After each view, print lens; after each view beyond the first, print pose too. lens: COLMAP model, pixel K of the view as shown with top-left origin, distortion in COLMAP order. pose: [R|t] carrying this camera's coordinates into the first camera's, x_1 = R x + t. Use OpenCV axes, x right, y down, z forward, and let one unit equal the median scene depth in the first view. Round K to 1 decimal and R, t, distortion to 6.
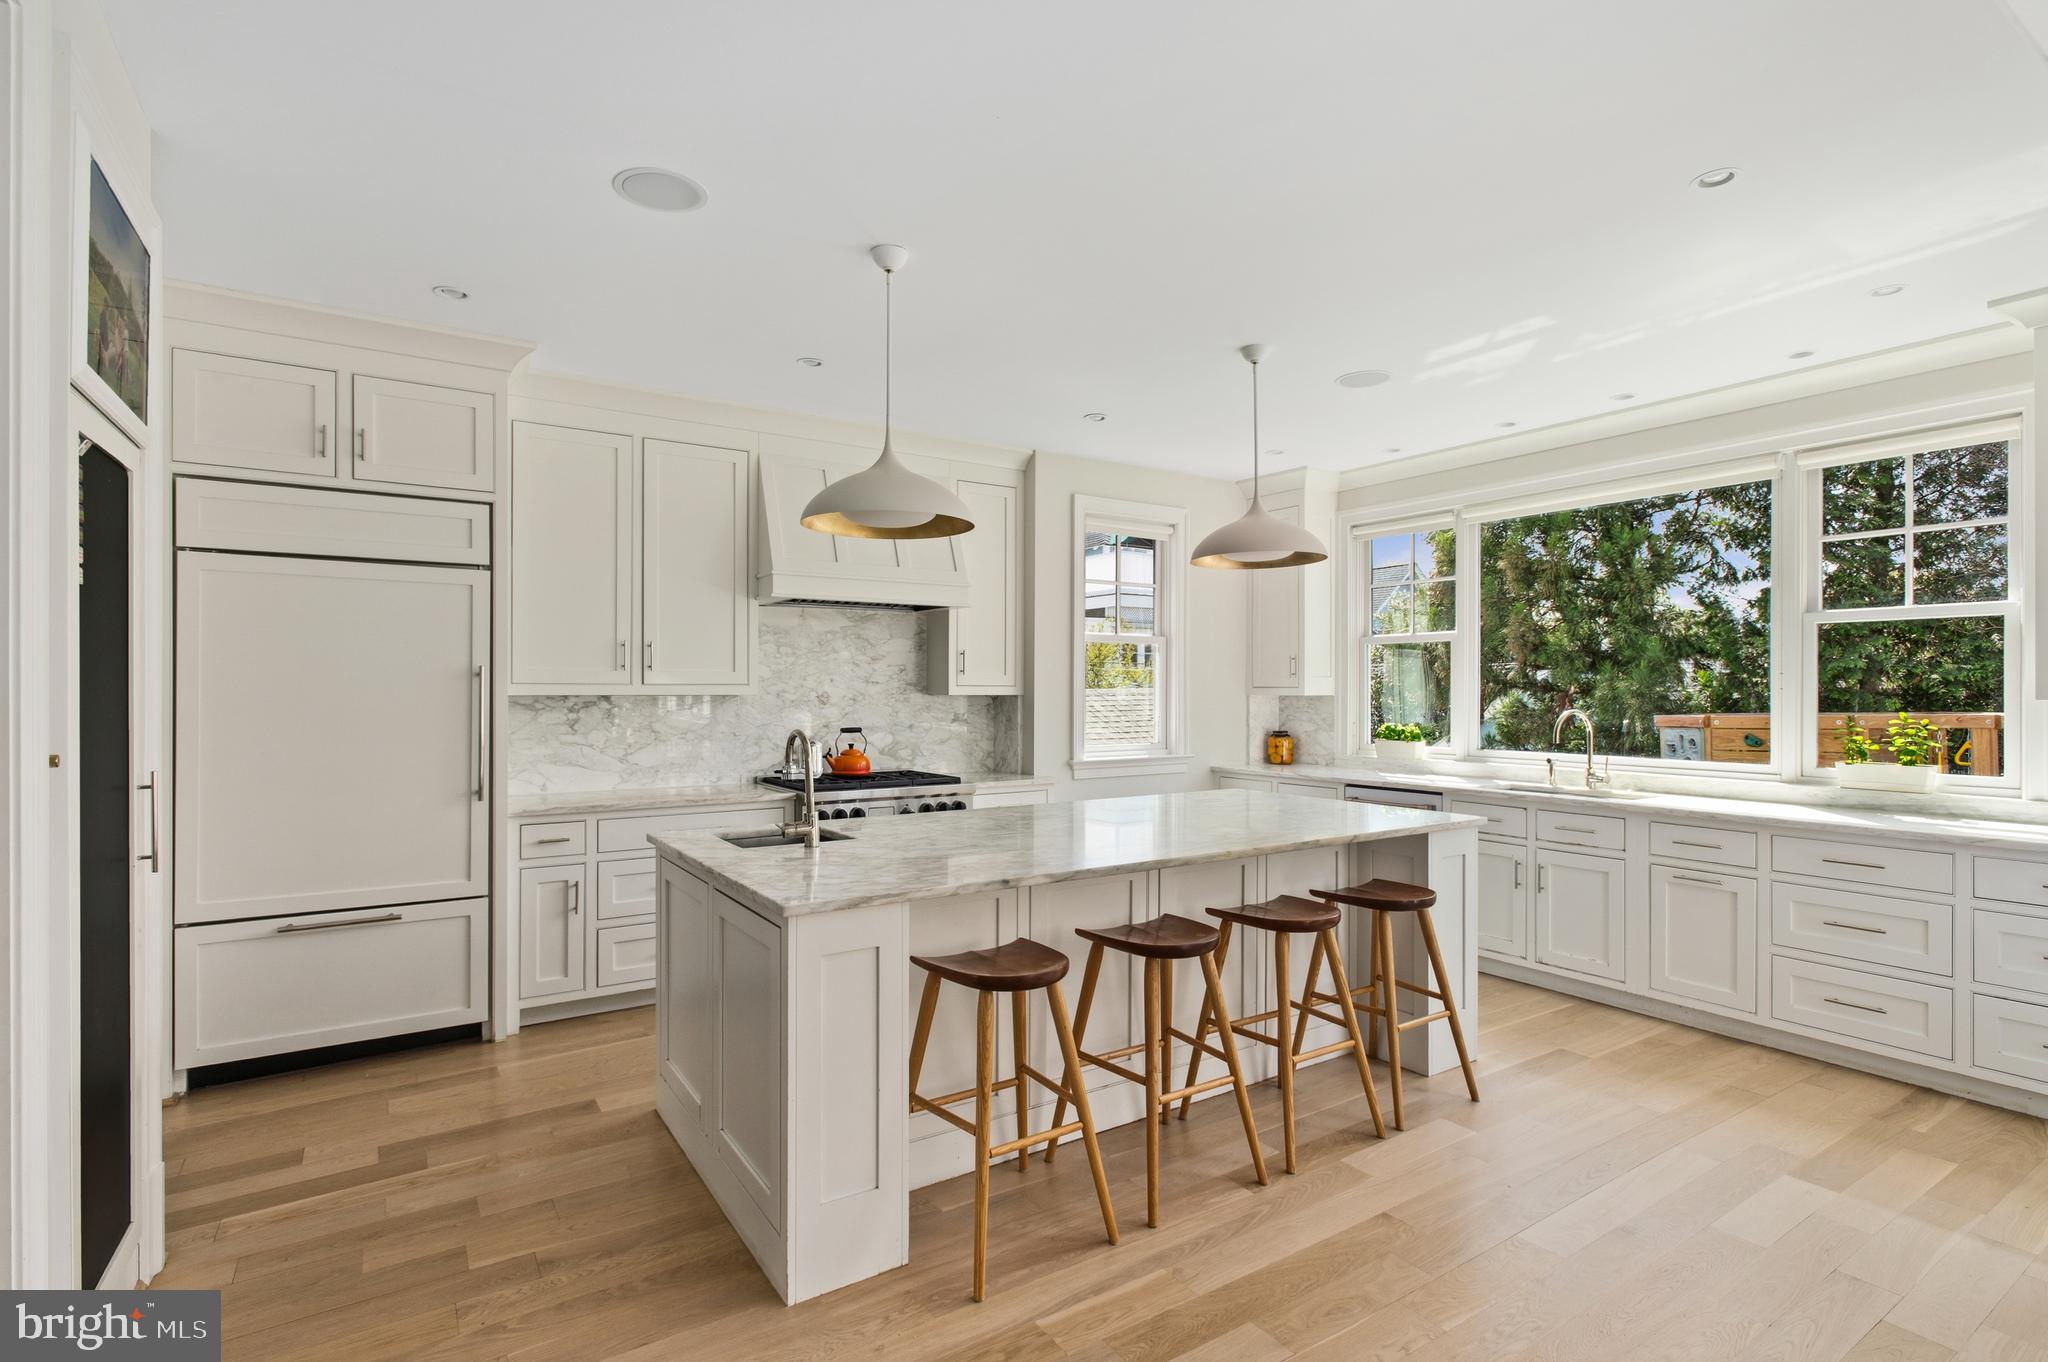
lens RADIAL K [[988.1, 0, 1019.1], [0, 988.1, 684.9], [0, 0, 1]] dist [-0.000208, -0.000203]
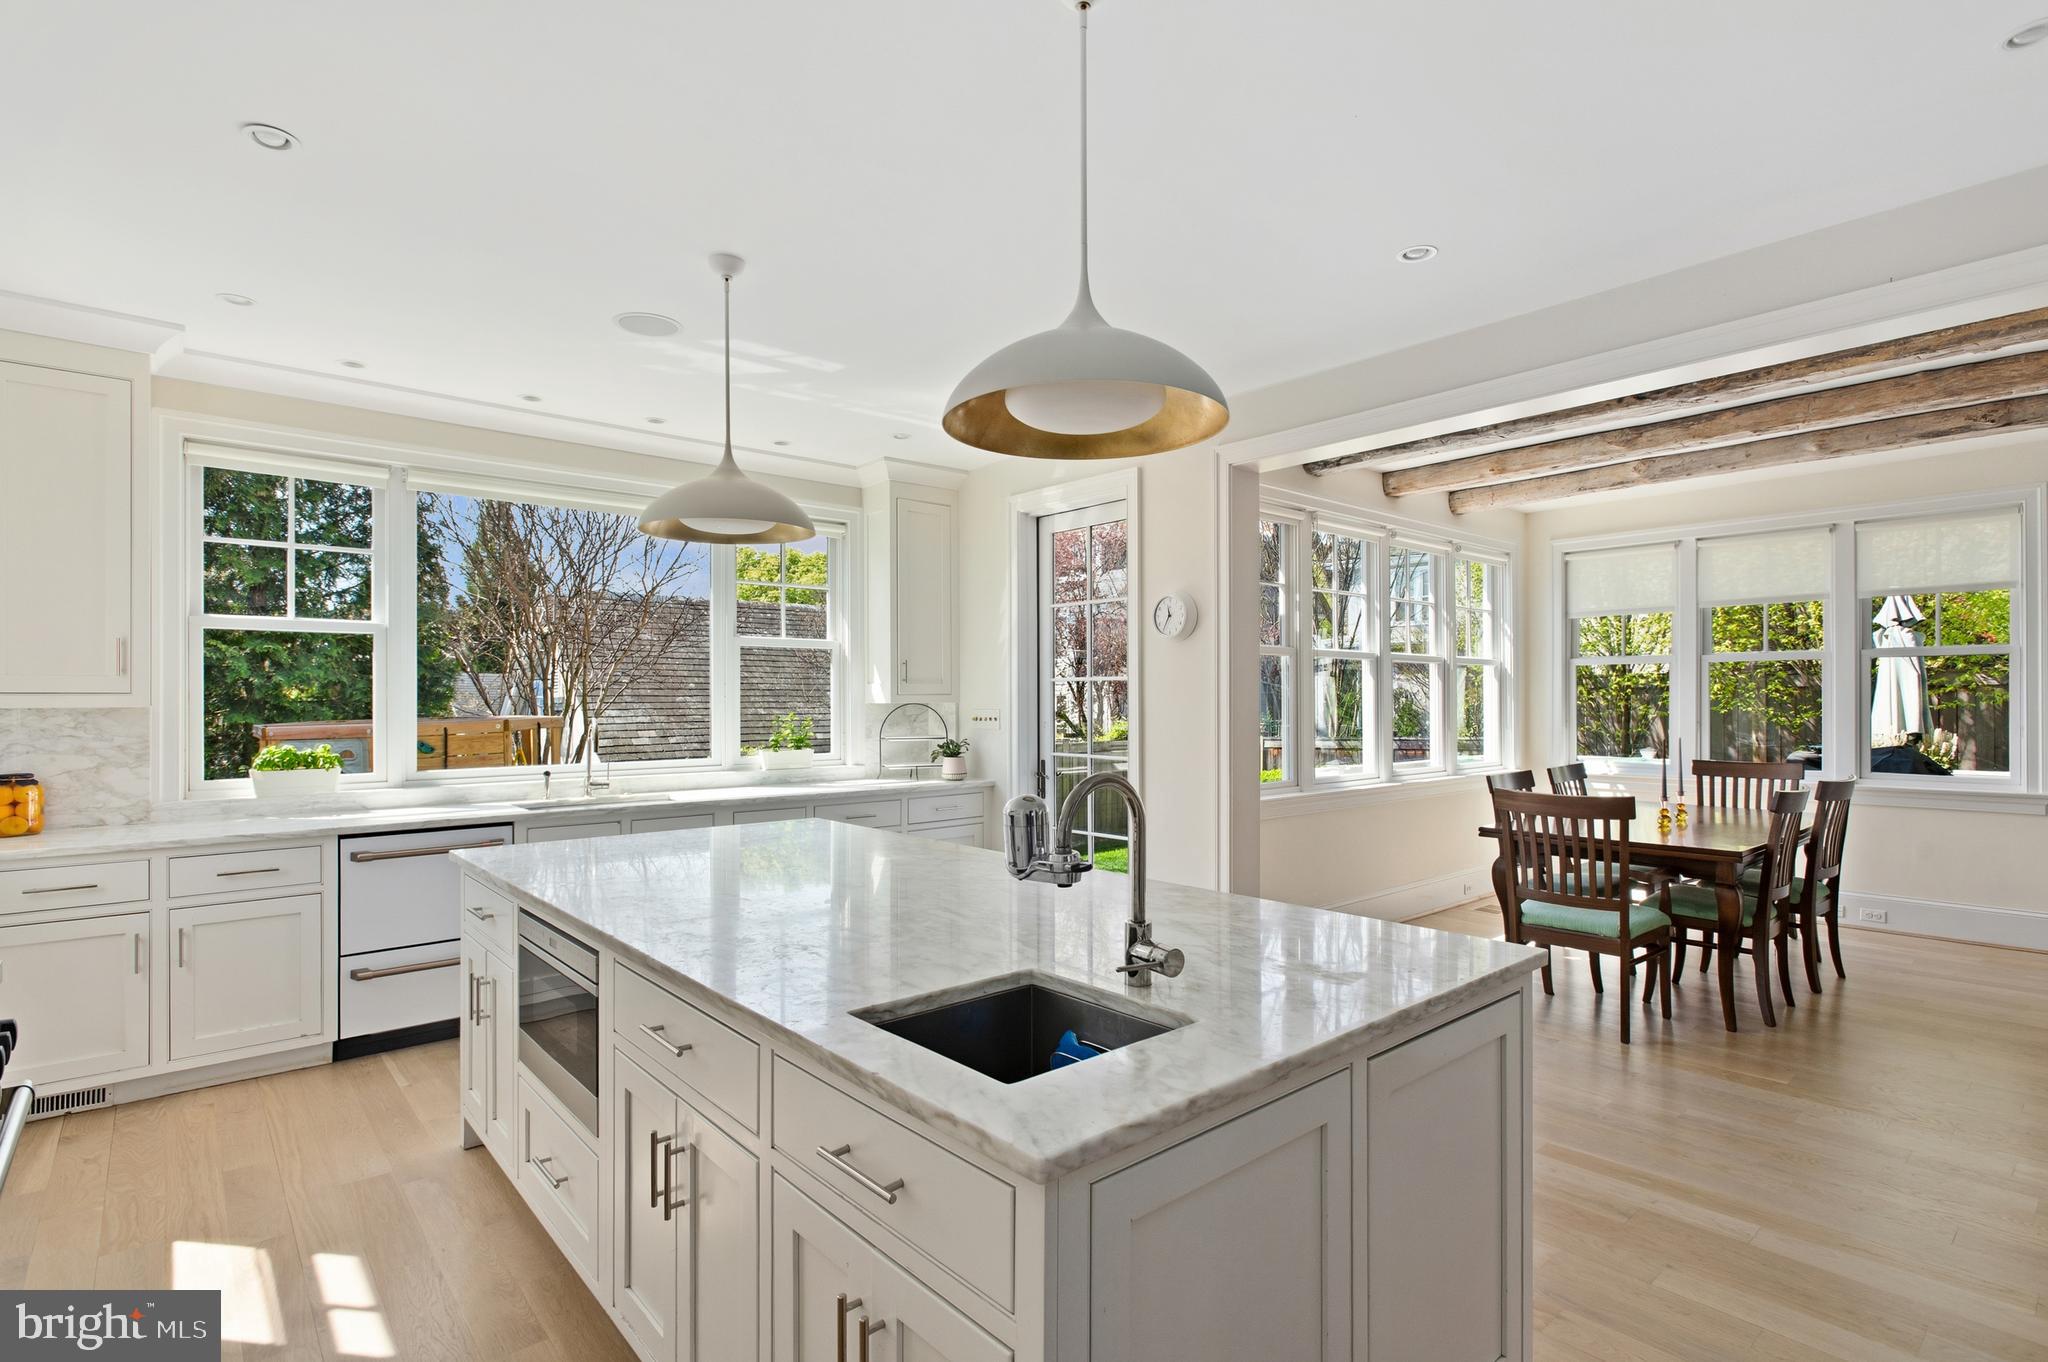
lens RADIAL K [[988.1, 0, 1016.6], [0, 988.1, 692.0], [0, 0, 1]] dist [-0.000208, -0.000203]
pose [[-0.131254, 0.005018, 0.991336, -0.343989], [-0.002563, 0.999982, -0.005401, 0.003254], [-0.991345, -0.003249, -0.131239, 0.531080]]
